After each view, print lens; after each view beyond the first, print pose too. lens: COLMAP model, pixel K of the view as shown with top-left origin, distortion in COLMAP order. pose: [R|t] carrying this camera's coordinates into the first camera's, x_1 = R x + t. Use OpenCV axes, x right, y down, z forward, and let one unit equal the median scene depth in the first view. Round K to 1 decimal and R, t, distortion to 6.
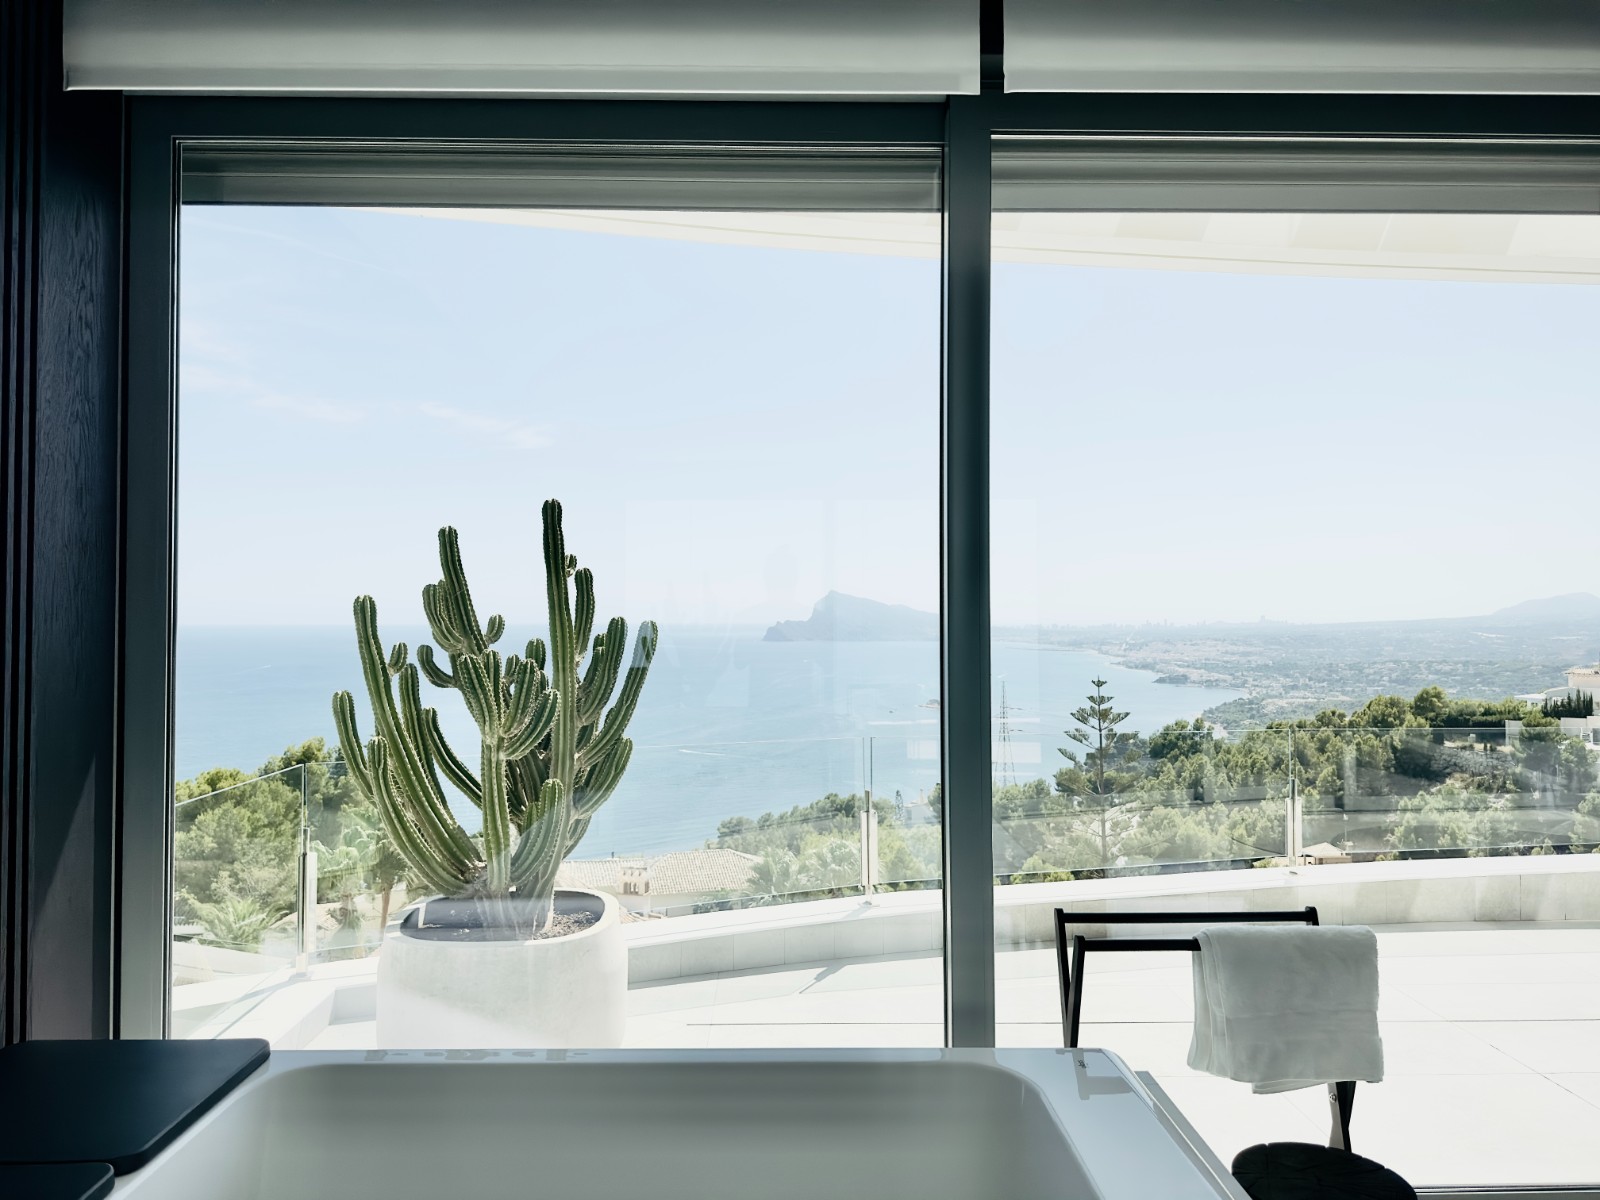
lens RADIAL K [[1128.4, 0, 761.2], [0, 1128.4, 573.6], [0, 0, 1]] dist [0.094837, -0.128259]
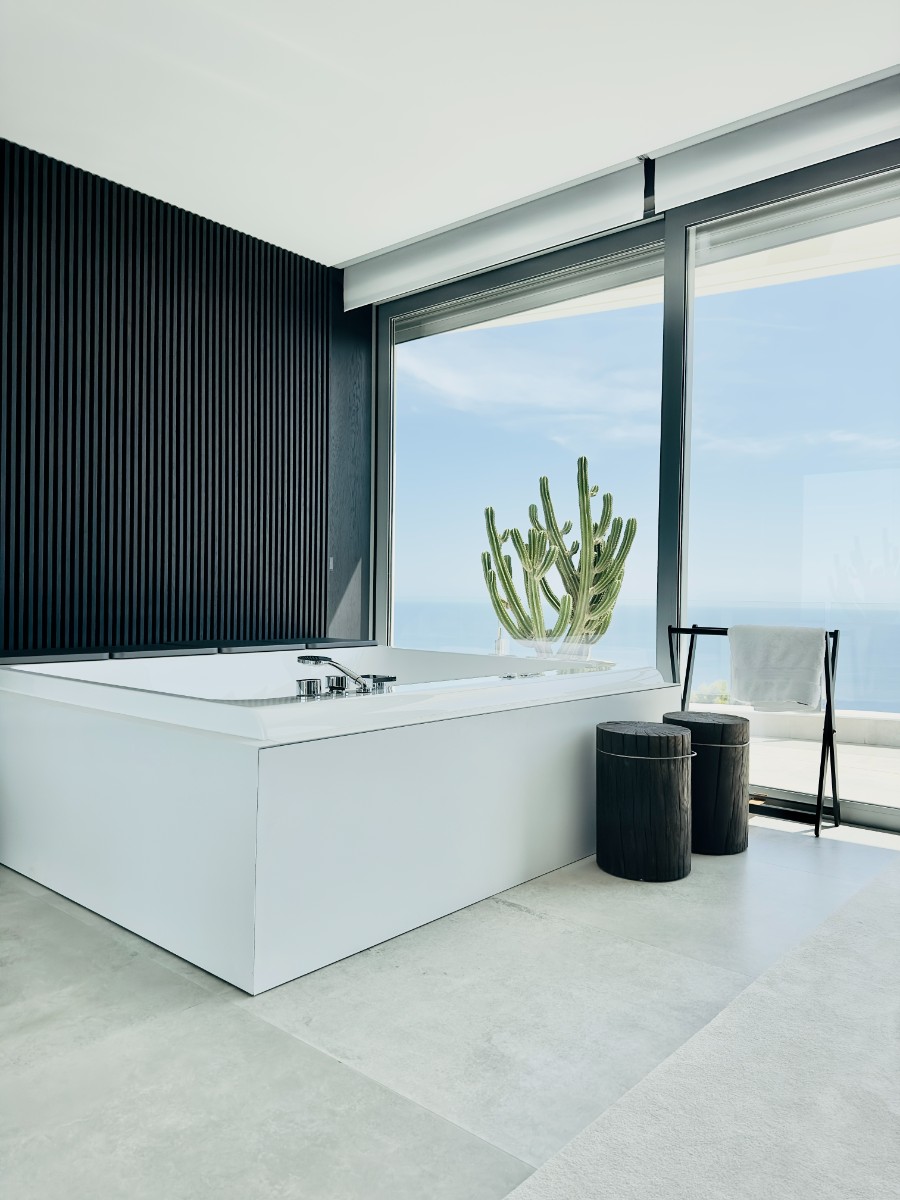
lens RADIAL K [[829.3, 0, 450.0], [0, 829.3, 600.0], [0, 0, 1]] dist [0.073356, -0.110196]
pose [[0.754982, 0.016259, -0.655544, 0.615734], [0.004593, 0.999537, 0.030081, 0.143439], [0.655729, -0.025721, 0.754558, -0.250184]]
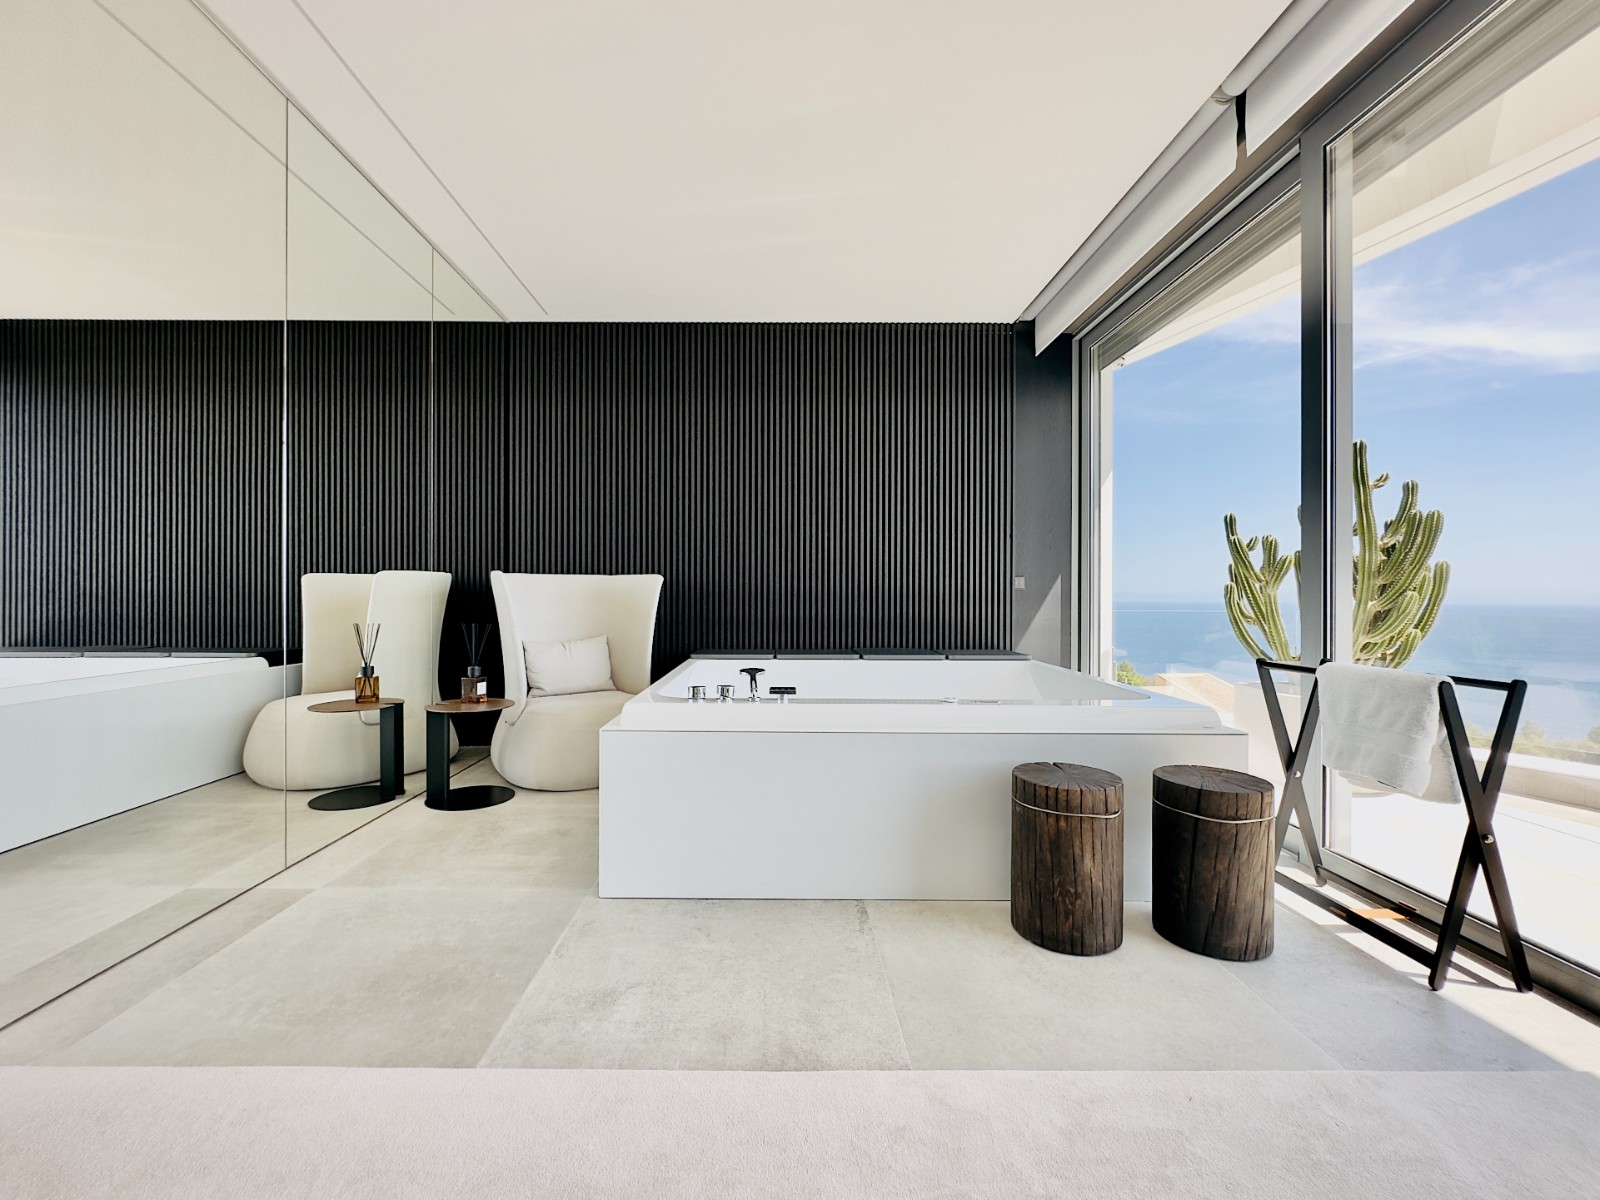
lens RADIAL K [[666.8, 0, 785.8], [0, 666.8, 600.7], [0, 0, 1]] dist [-0.002204, -0.000257]
pose [[0.007908, 0.009463, -0.999924, 0.779839], [0.027890, 0.999564, 0.009681, 0.132855], [0.999580, -0.027964, 0.007641, 0.191161]]
